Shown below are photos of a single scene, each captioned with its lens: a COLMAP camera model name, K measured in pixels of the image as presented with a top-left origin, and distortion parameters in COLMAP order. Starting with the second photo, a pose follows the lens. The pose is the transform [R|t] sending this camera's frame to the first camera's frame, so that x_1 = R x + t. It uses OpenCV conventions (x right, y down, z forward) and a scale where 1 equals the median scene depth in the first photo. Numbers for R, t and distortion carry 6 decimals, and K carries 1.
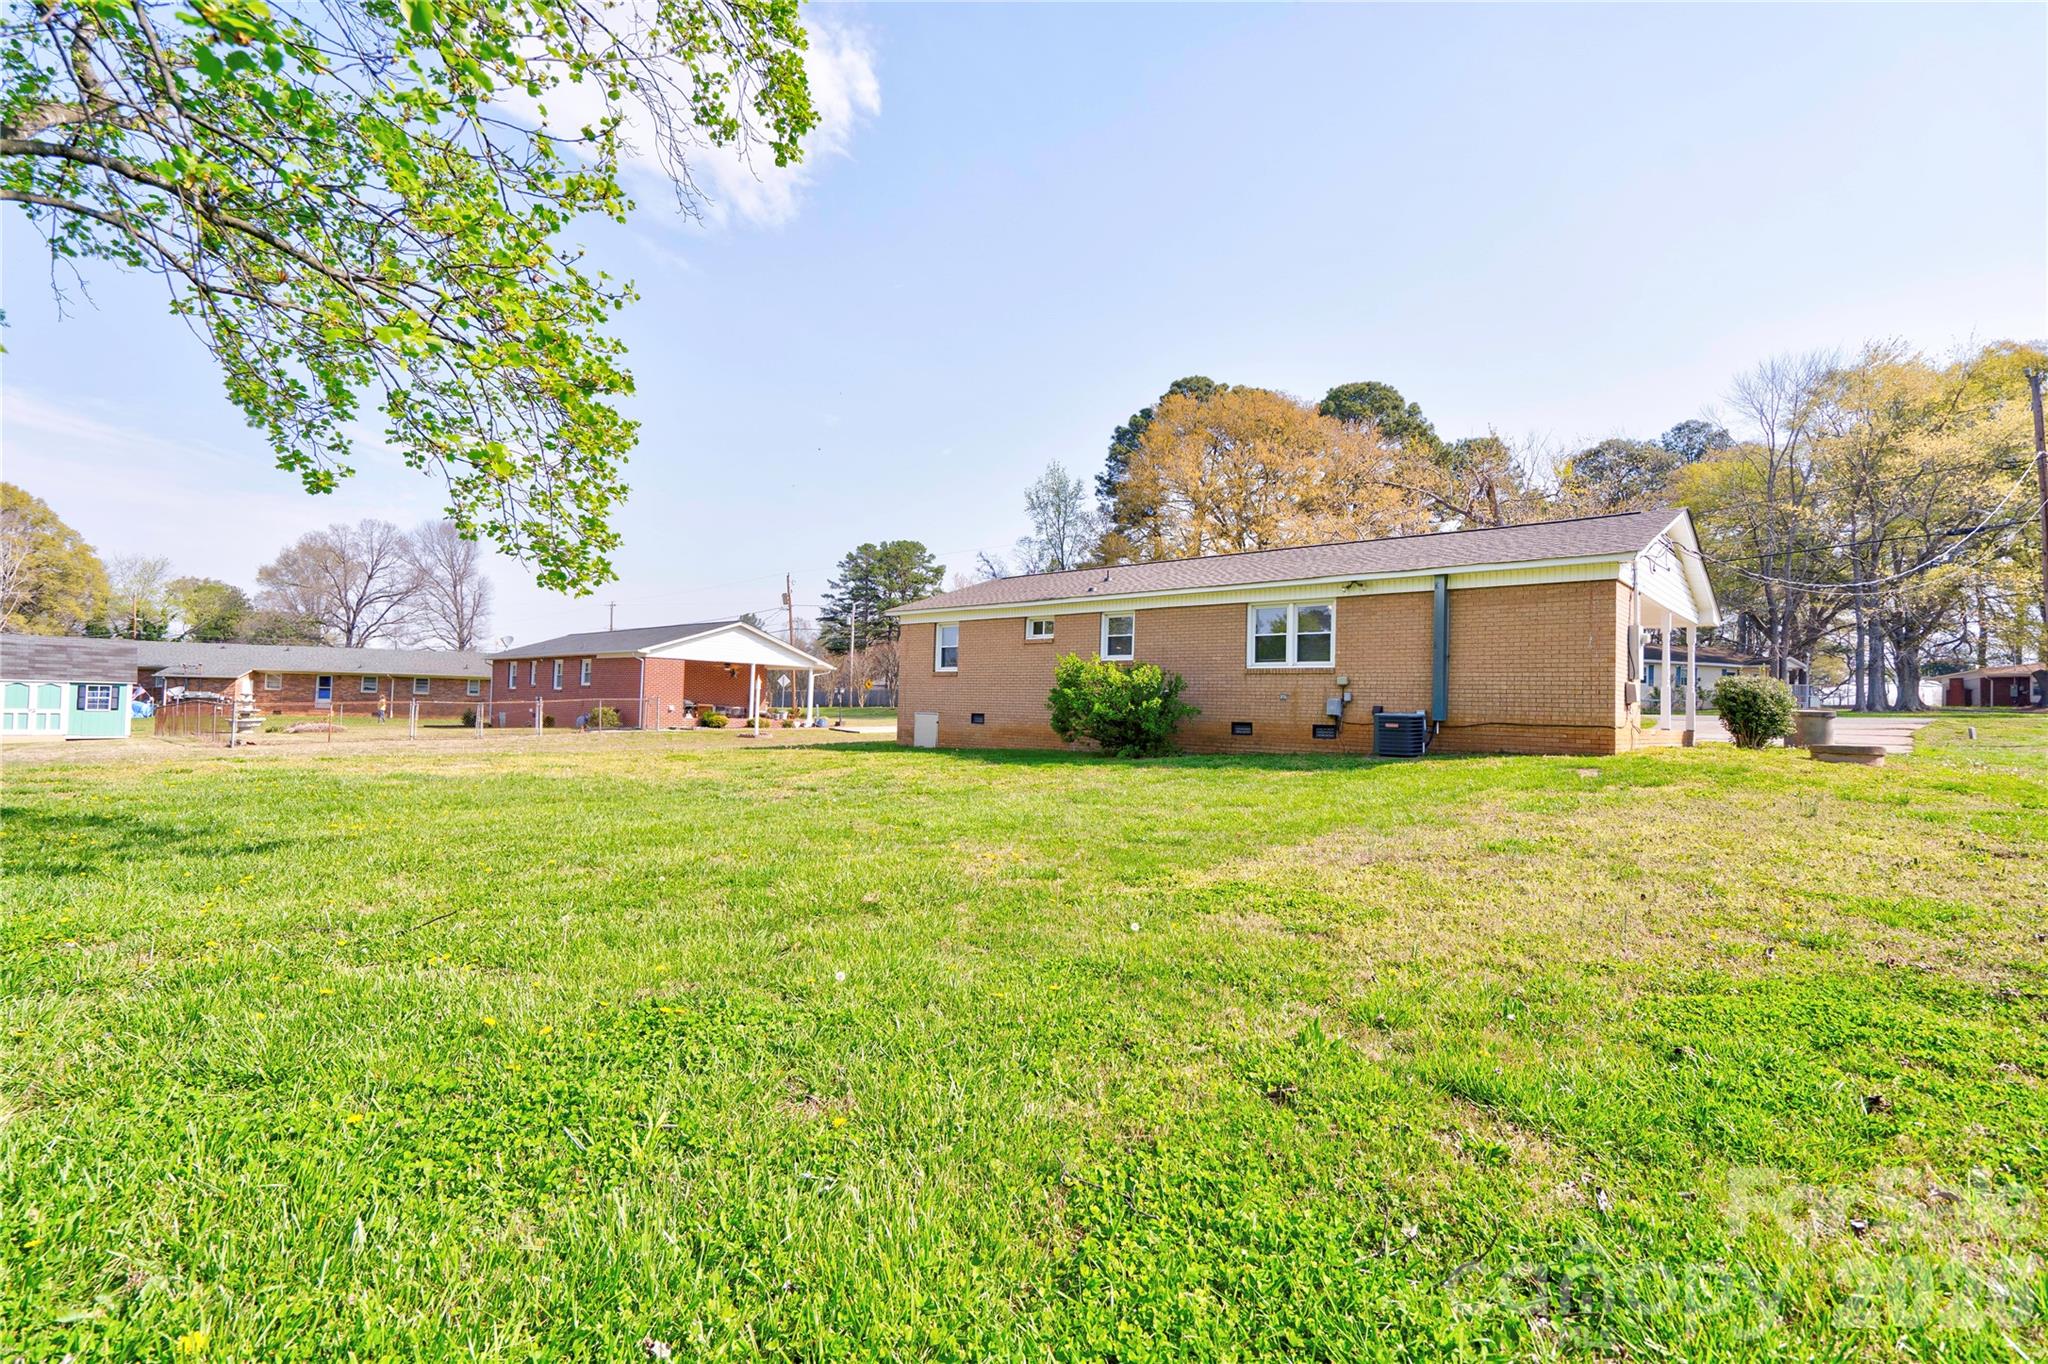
lens RADIAL K [[952.0, 0, 1025.9], [0, 952.0, 672.5], [0, 0, 1]] dist [-0.001158, 0.009827]
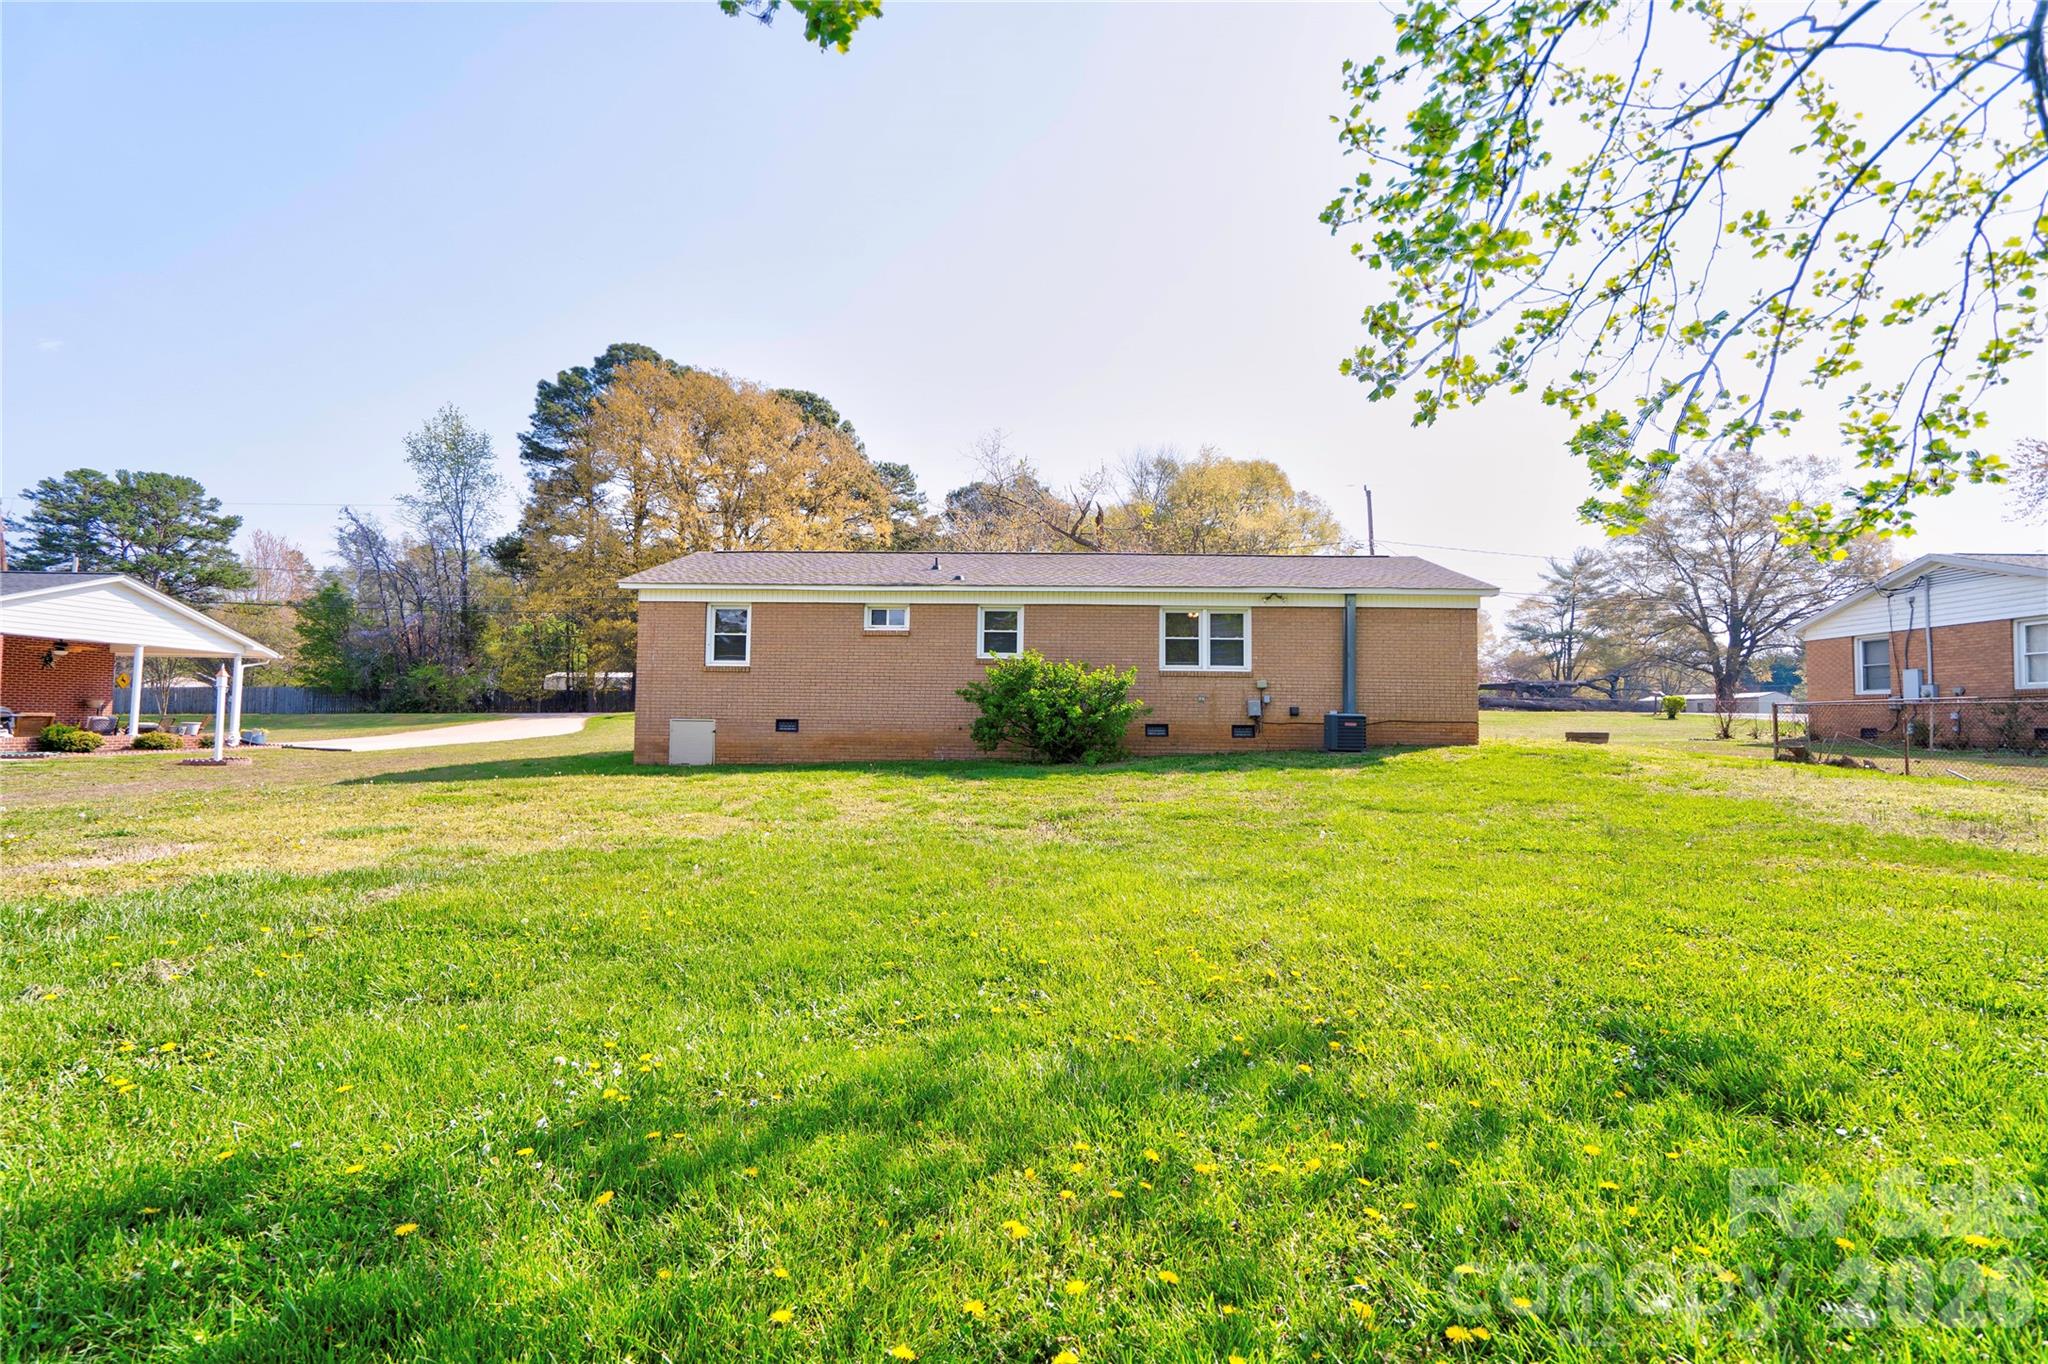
lens RADIAL K [[952.0, 0, 1025.9], [0, 952.0, 672.5], [0, 0, 1]] dist [-0.001158, 0.009827]
pose [[0.759485, 0.019906, 0.650221, -0.427318], [-0.017535, 0.999795, -0.010126, 0.008419], [-0.650289, -0.003711, 0.759678, 0.260871]]
